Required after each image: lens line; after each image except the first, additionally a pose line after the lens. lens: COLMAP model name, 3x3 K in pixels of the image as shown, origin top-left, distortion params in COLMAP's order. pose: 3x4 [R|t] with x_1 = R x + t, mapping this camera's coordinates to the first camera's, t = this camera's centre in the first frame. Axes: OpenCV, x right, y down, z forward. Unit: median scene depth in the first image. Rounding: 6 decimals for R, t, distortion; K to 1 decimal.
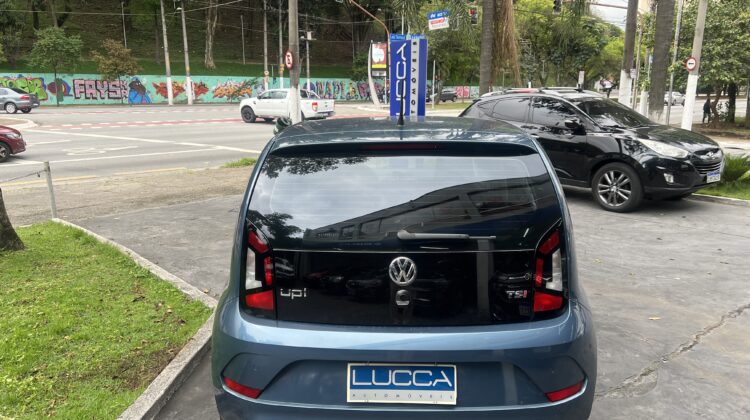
lens RADIAL K [[567.9, 0, 377.9], [0, 567.9, 206.9], [0, 0, 1]] dist [0.067736, -0.079028]
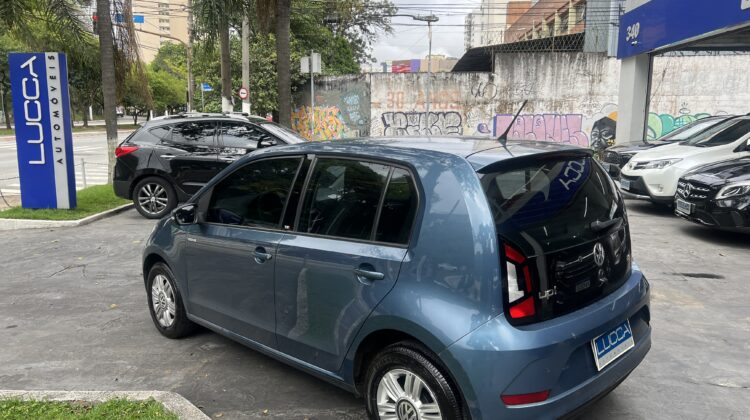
lens RADIAL K [[567.9, 0, 377.9], [0, 567.9, 206.9], [0, 0, 1]] dist [0.067736, -0.079028]
pose [[0.682291, -0.113018, 0.722292, -0.068966], [0.144259, 0.989366, 0.018538, -0.004912], [-0.716707, 0.091549, 0.691339, 0.027335]]
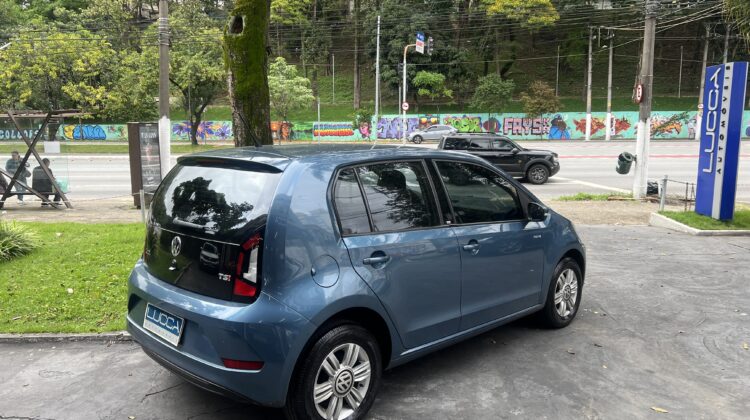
lens RADIAL K [[567.9, 0, 377.9], [0, 567.9, 206.9], [0, 0, 1]] dist [0.067736, -0.079028]
pose [[0.729465, 0.093040, -0.677661, 0.080022], [-0.134772, 0.990835, -0.009038, -0.002274], [0.670609, 0.097922, 0.735319, 0.016067]]
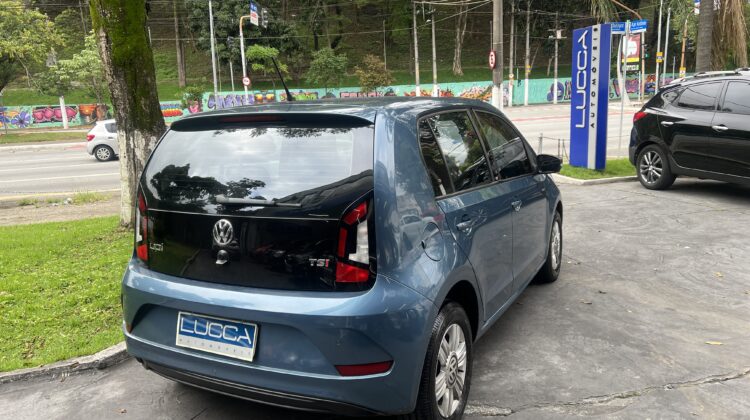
lens RADIAL K [[567.9, 0, 377.9], [0, 567.9, 206.9], [0, 0, 1]] dist [0.067736, -0.079028]
pose [[0.900991, 0.041335, -0.431864, 0.045160], [-0.045154, 0.998979, 0.001410, 0.002907], [0.431482, 0.018230, 0.901937, 0.008666]]
